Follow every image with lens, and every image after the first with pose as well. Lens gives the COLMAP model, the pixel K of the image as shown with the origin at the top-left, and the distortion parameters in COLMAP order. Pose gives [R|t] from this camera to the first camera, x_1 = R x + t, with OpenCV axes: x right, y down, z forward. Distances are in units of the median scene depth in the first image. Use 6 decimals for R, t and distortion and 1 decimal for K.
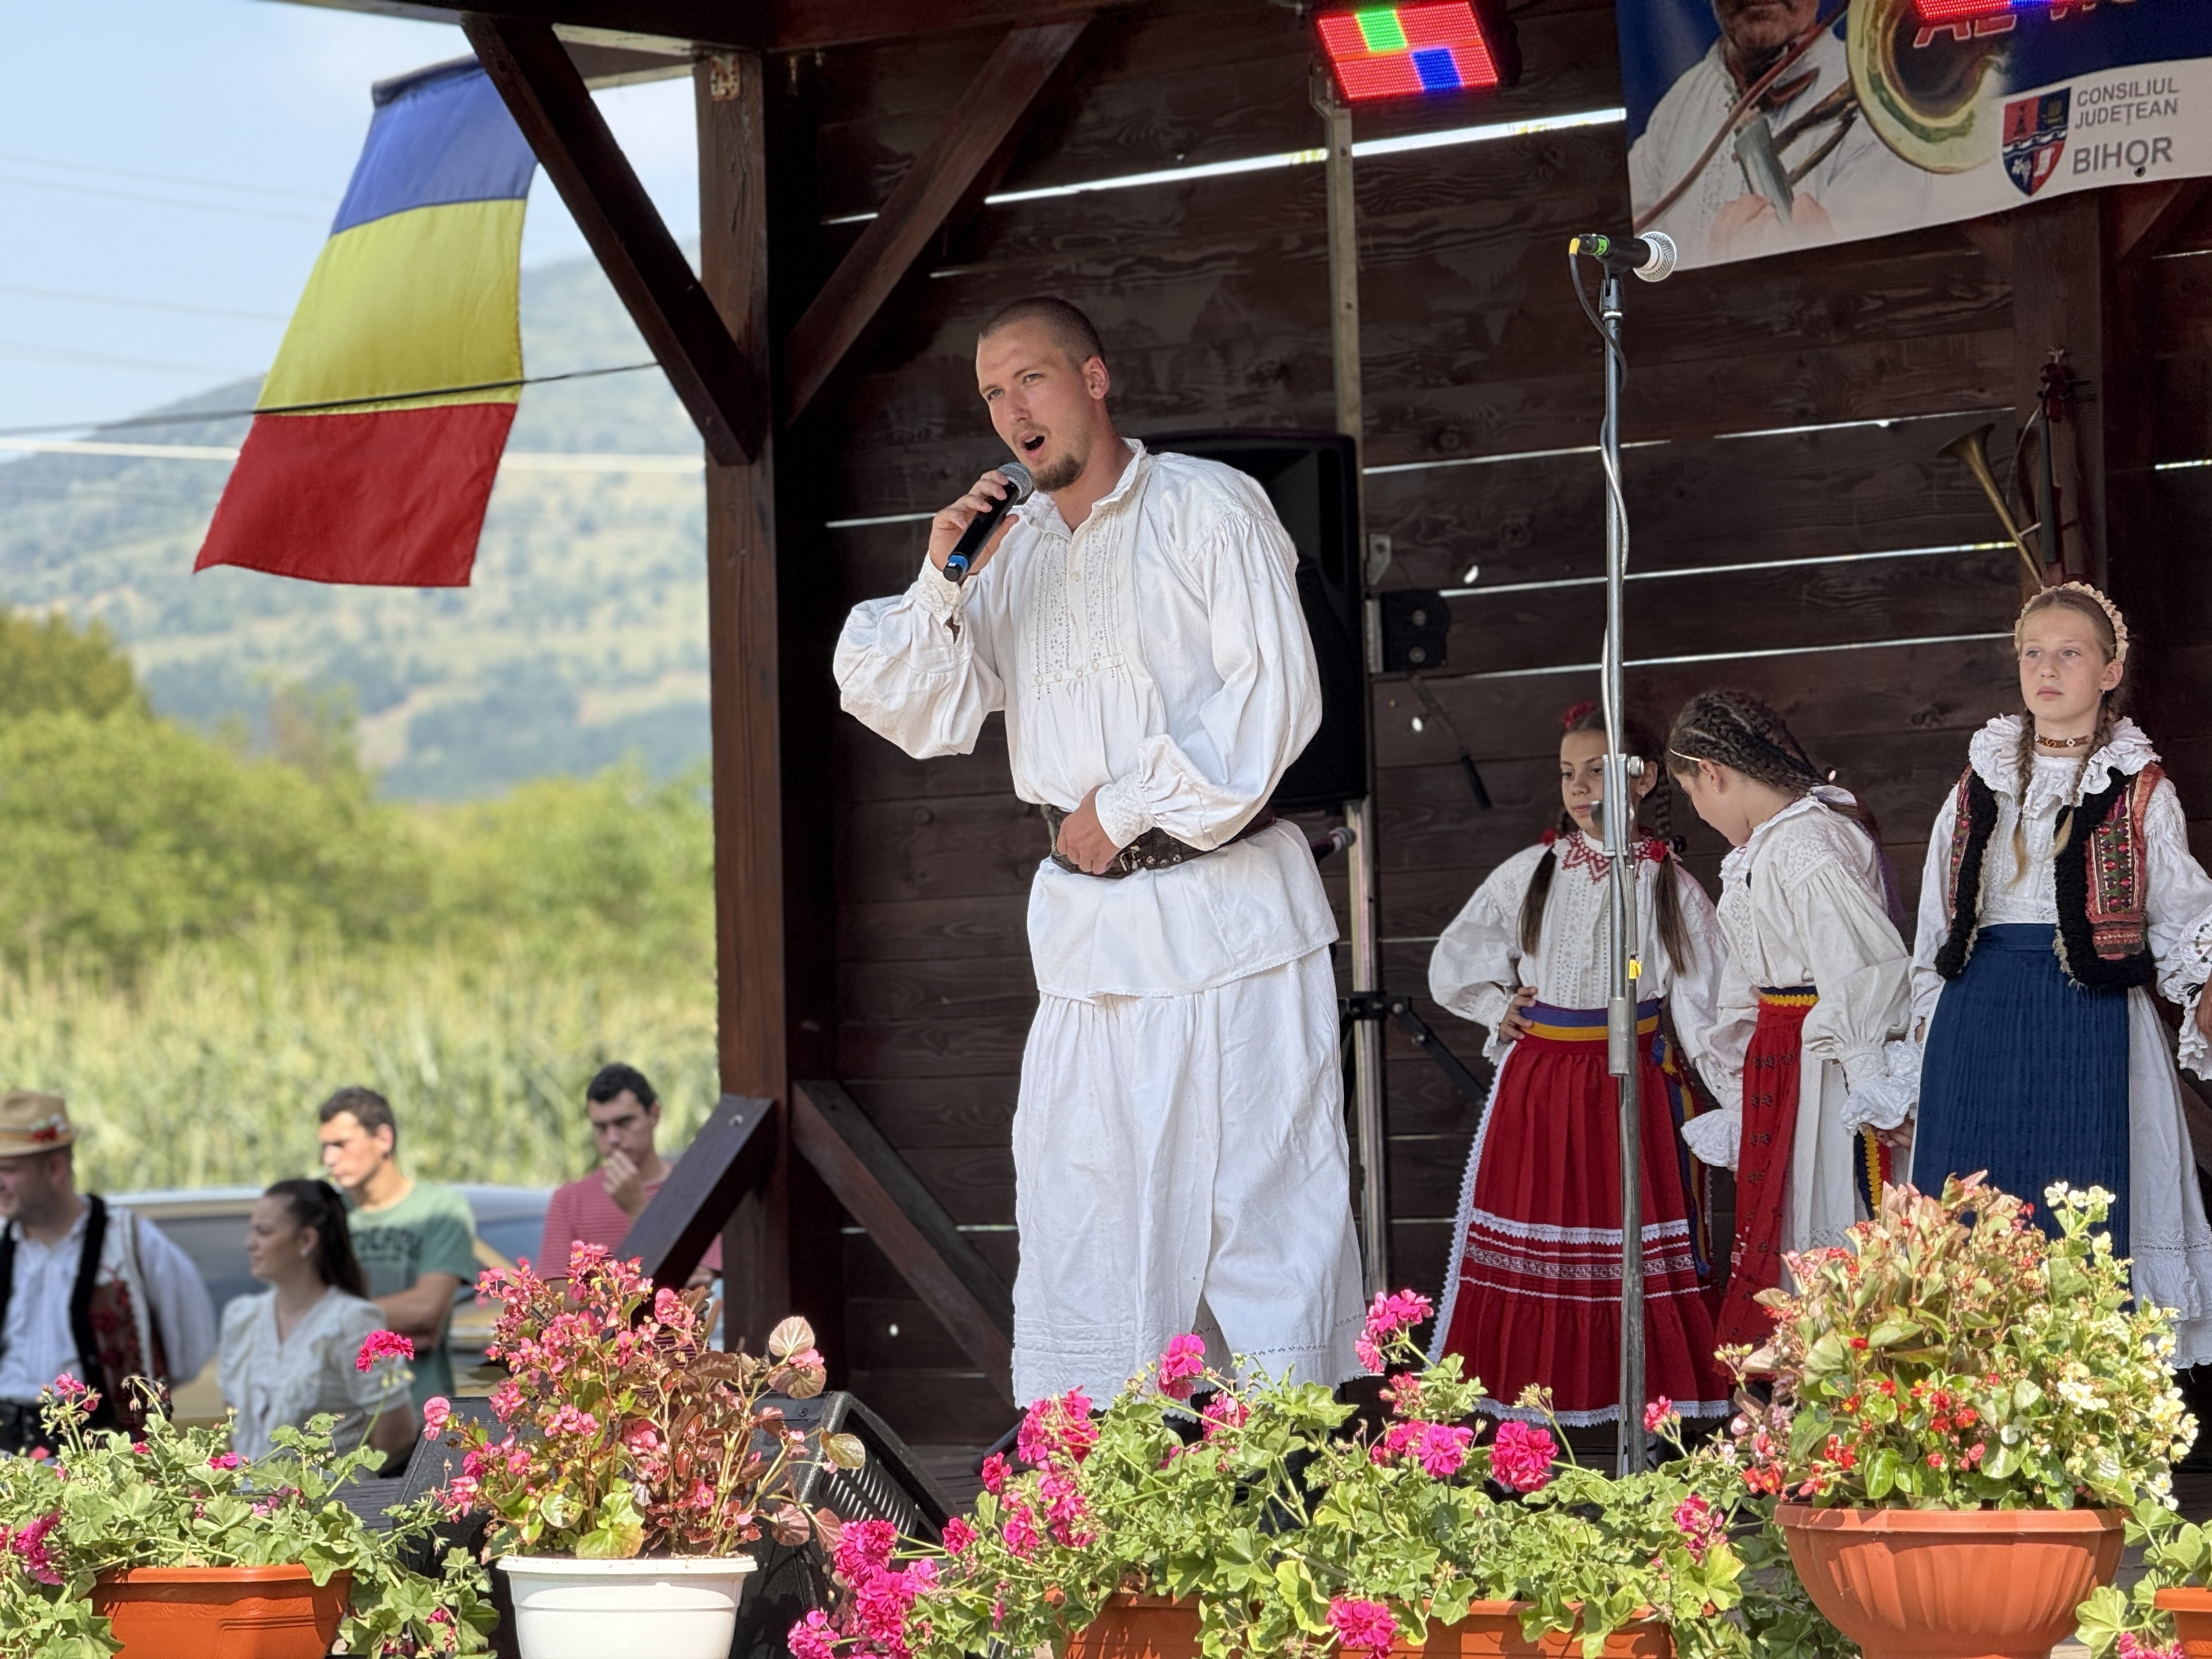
lens RADIAL K [[7702.2, 0, 1106.0], [0, 7702.2, 829.5], [0, 0, 1]] dist [0.304572, -1.640041]
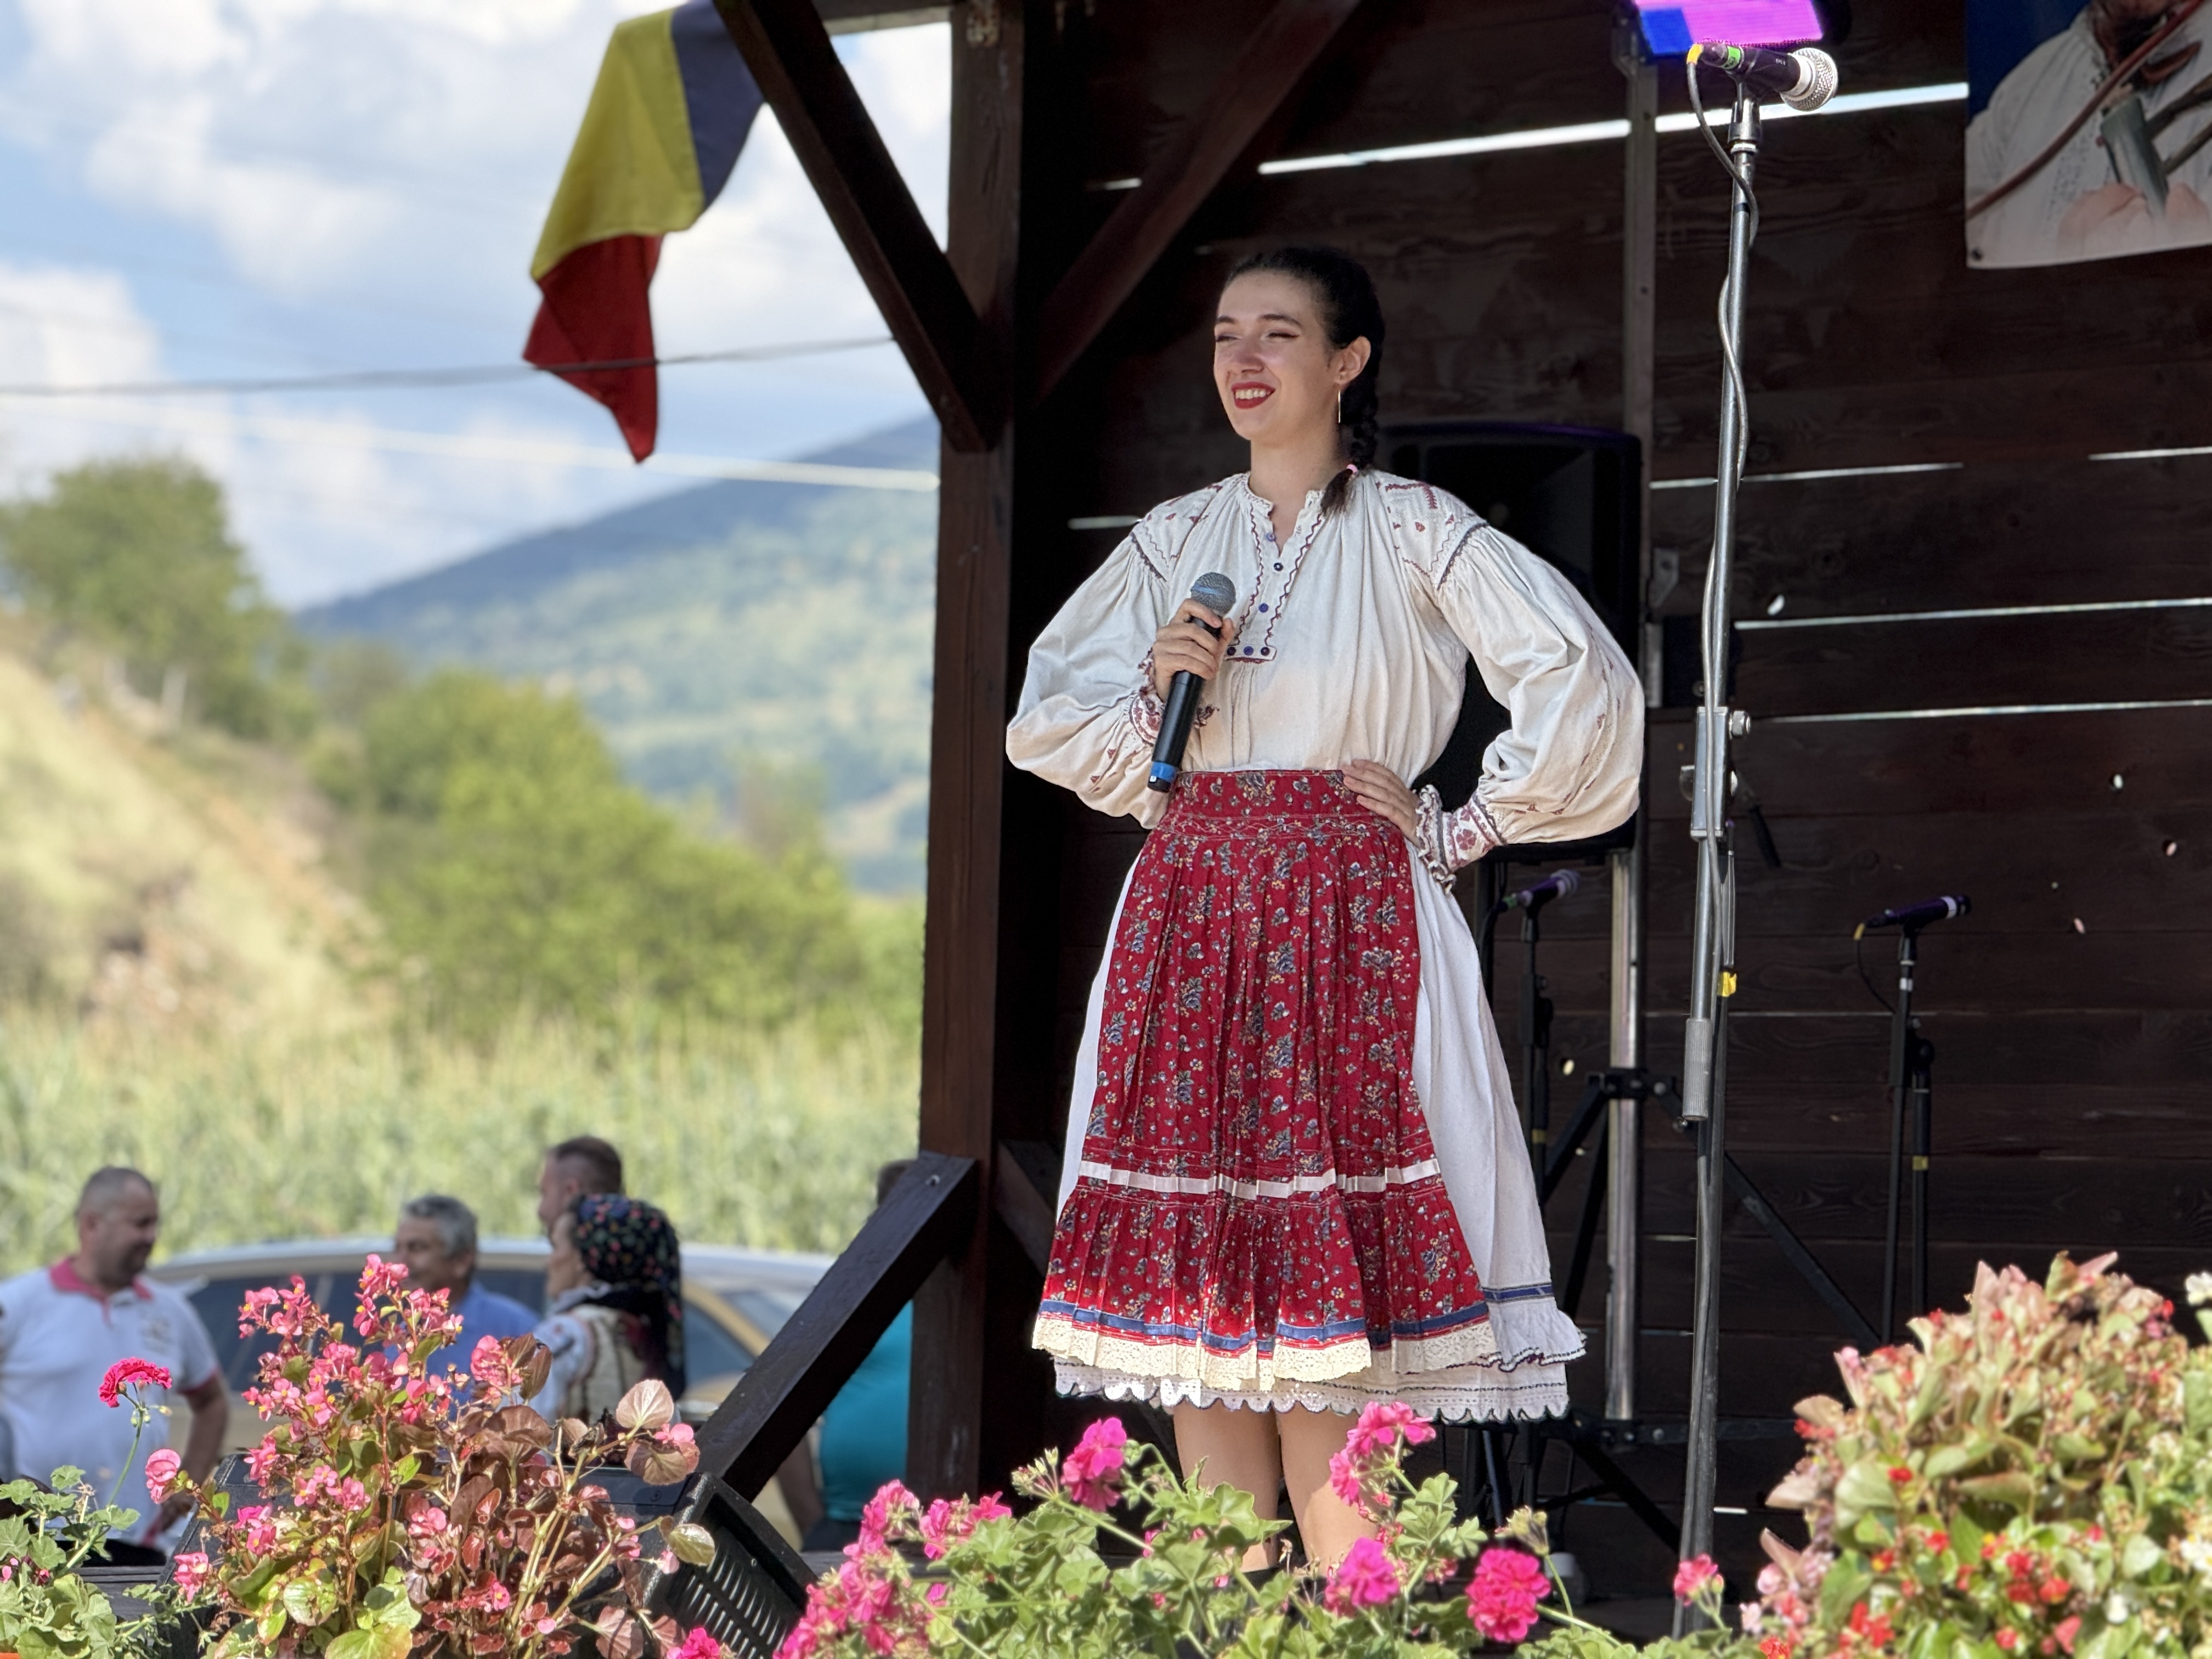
lens RADIAL K [[7702.2, 0, 1106.0], [0, 7702.2, 829.5], [0, 0, 1]] dist [0.304572, -1.640041]
pose [[0.996790, 0.049392, -0.063003, 0.052467], [-0.050315, 0.998647, -0.013144, 0.015348], [0.062269, 0.016272, 0.997927, 0.210263]]
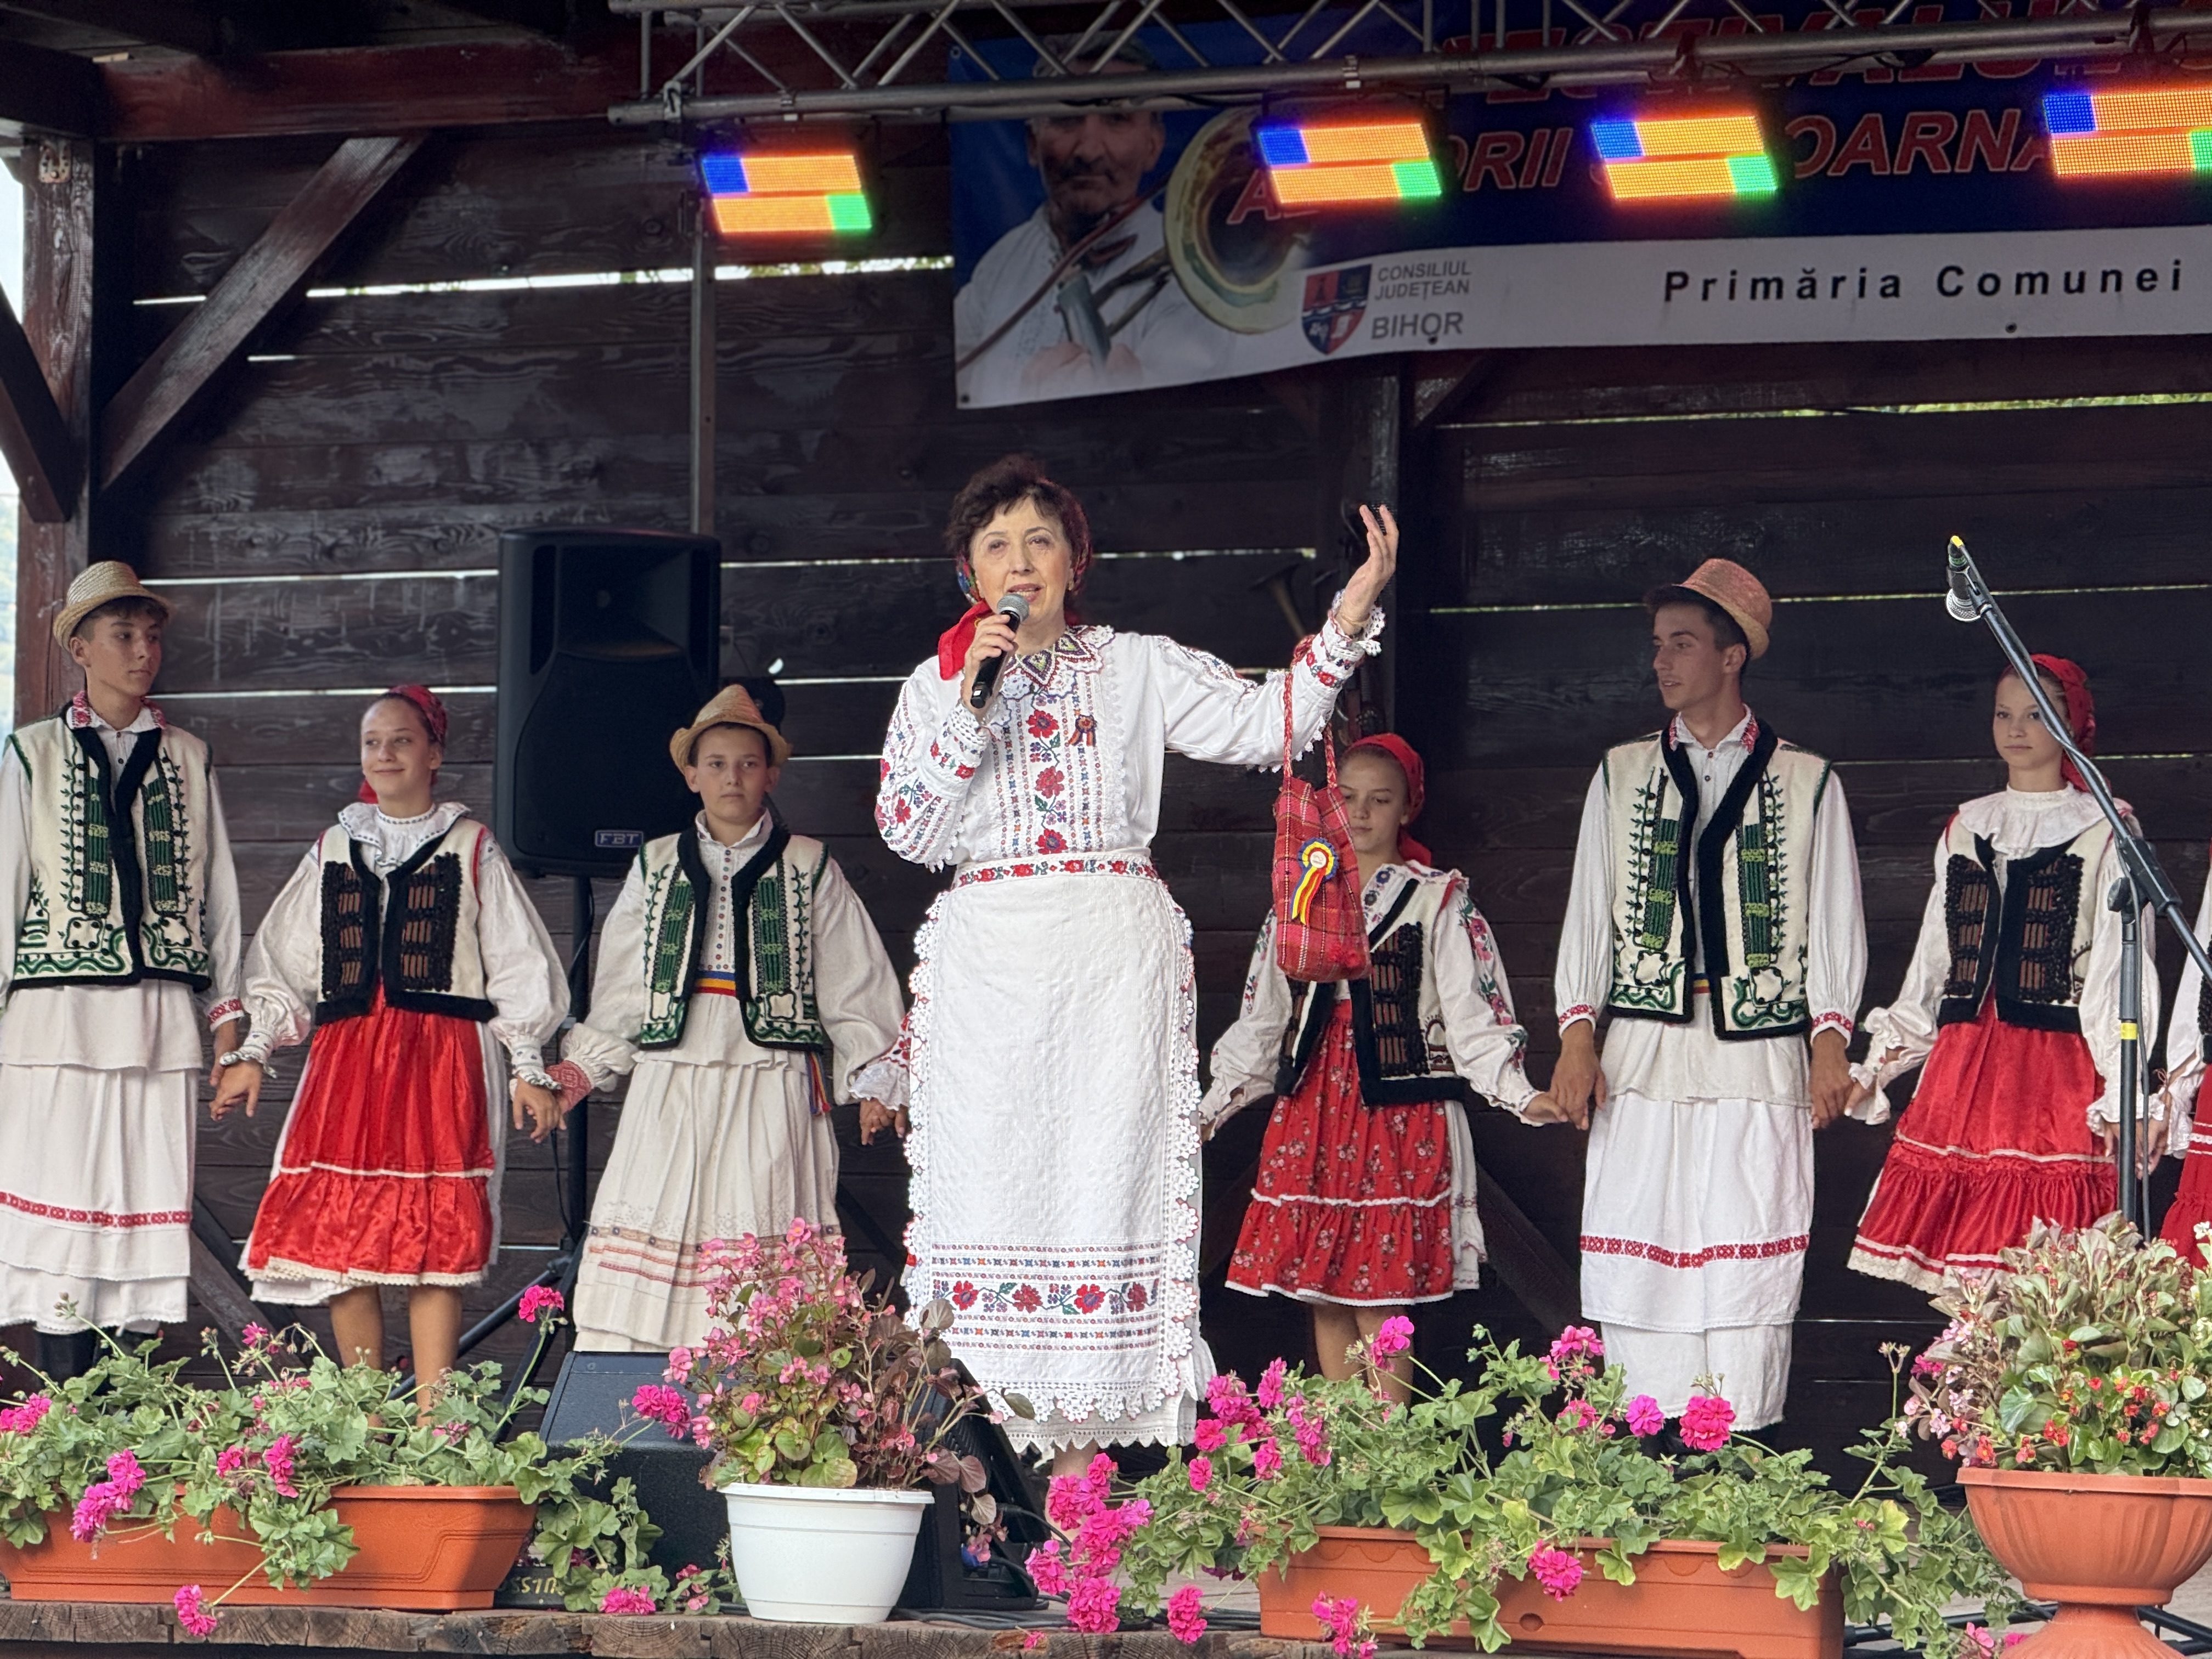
lens RADIAL K [[7699.9, 0, 1020.2], [0, 7699.9, 843.4], [0, 0, 1]] dist [0.408873, -3.504752]
pose [[0.976580, 0.051838, 0.208817, -0.277575], [-0.050331, 0.998654, -0.012527, 0.008138], [-0.209185, 0.001724, 0.977875, -0.164360]]
